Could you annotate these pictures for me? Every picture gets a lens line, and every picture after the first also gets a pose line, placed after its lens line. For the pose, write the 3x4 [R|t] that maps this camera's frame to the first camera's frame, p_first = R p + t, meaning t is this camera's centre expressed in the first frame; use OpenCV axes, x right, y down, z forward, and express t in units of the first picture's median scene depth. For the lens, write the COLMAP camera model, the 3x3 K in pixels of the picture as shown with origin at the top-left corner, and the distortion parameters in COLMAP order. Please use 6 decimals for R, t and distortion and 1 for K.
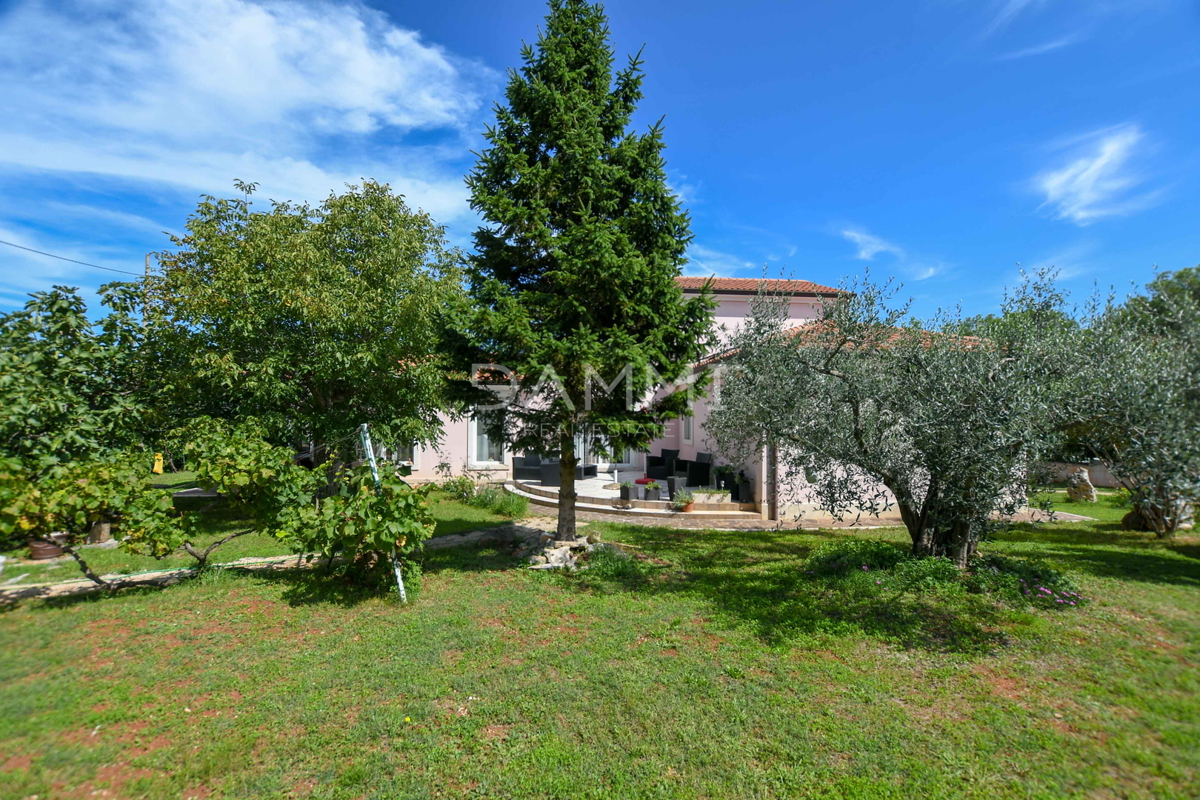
lens RADIAL K [[524.1, 0, 601.5], [0, 524.1, 402.8], [0, 0, 1]] dist [-0.003910, -0.000341]
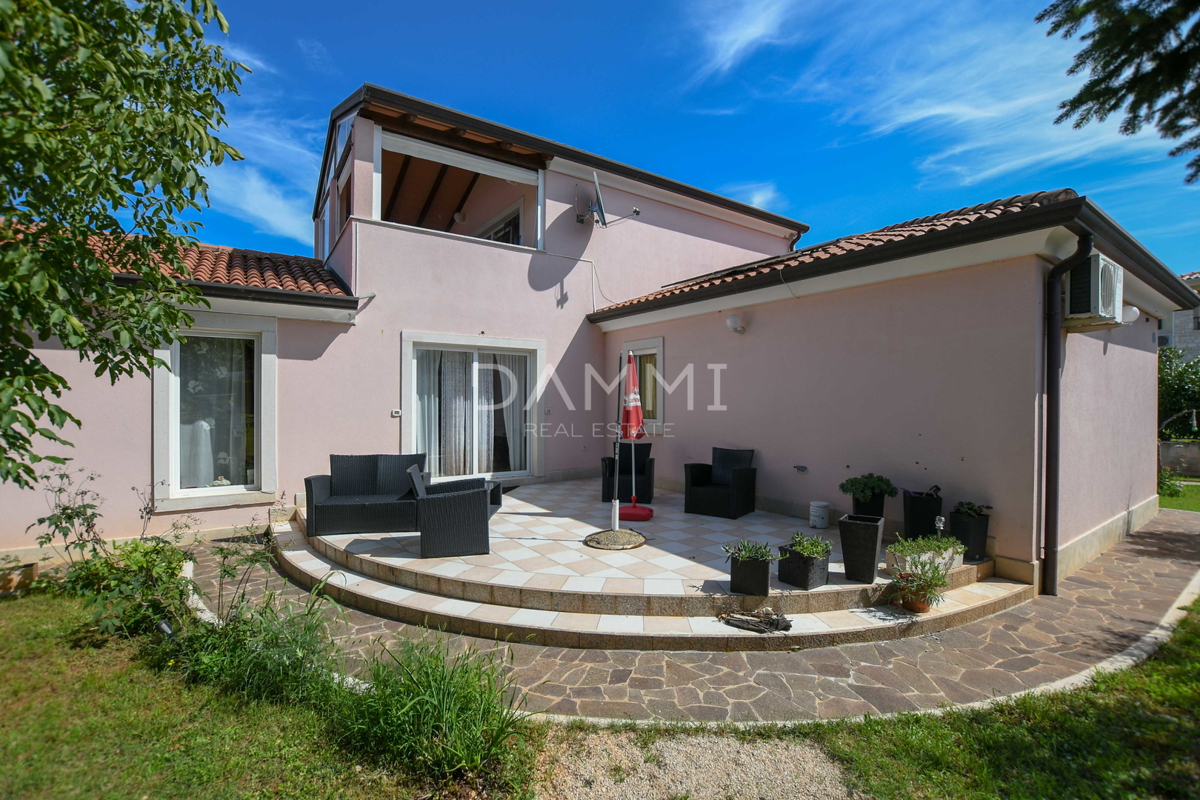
lens RADIAL K [[524.1, 0, 598.7], [0, 524.1, 399.9], [0, 0, 1]] dist [-0.003910, -0.000341]
pose [[0.883289, 0.005705, 0.468795, -0.166016], [-0.013819, 0.999808, 0.013871, 0.037355], [-0.468626, -0.018730, 0.883198, 0.570125]]
